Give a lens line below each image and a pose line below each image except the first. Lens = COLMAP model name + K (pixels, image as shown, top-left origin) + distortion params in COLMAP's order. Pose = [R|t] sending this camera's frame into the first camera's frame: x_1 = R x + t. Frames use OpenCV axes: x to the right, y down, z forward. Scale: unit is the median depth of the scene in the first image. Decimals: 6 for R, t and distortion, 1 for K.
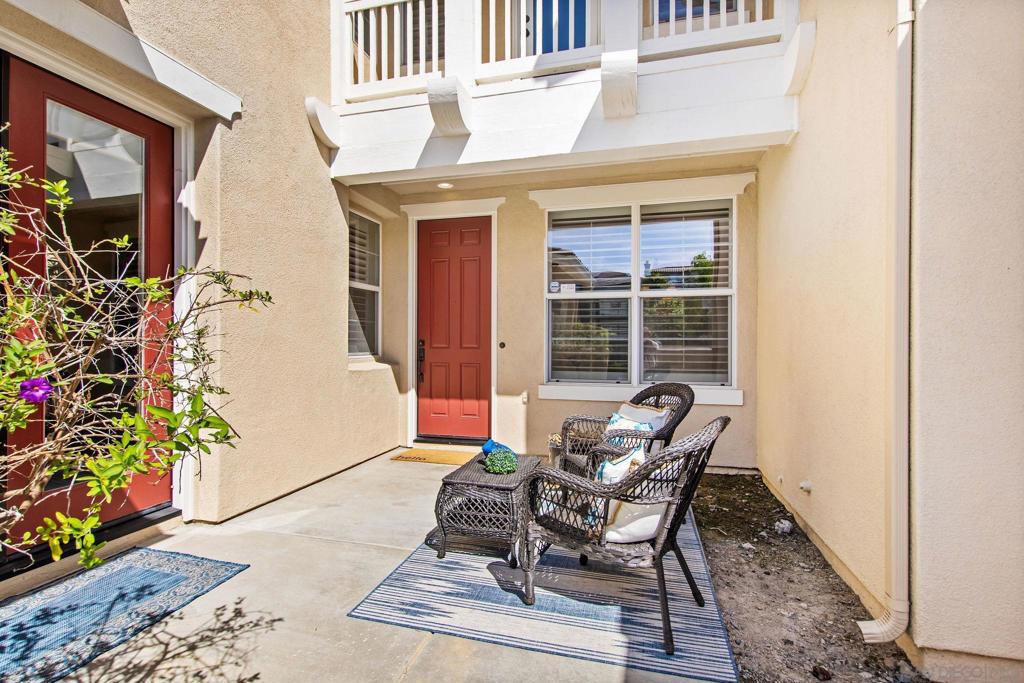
lens RADIAL K [[476.3, 0, 502.1], [0, 476.3, 343.1], [0, 0, 1]] dist [0.000463, -0.000071]
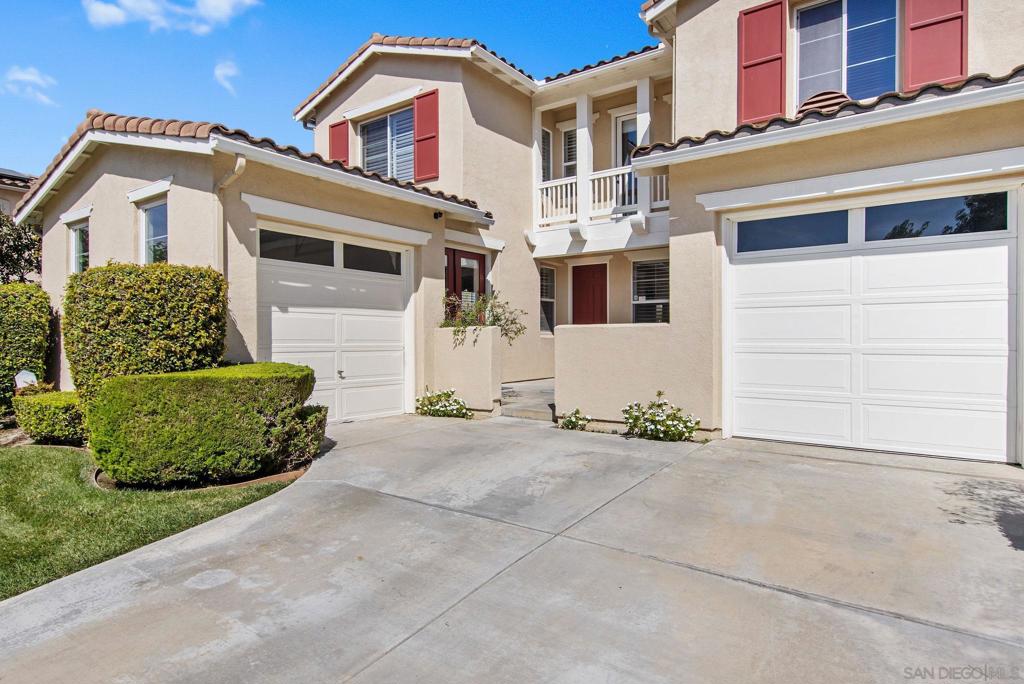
lens RADIAL K [[573.9, 0, 512.0], [0, 573.9, 342.0], [0, 0, 1]] dist [-0.000165, -0.000023]
pose [[0.932694, 0.000163, -0.360669, 0.563678], [0.002564, 0.999972, 0.007082, 0.058369], [0.360660, -0.007531, 0.932667, -1.675839]]
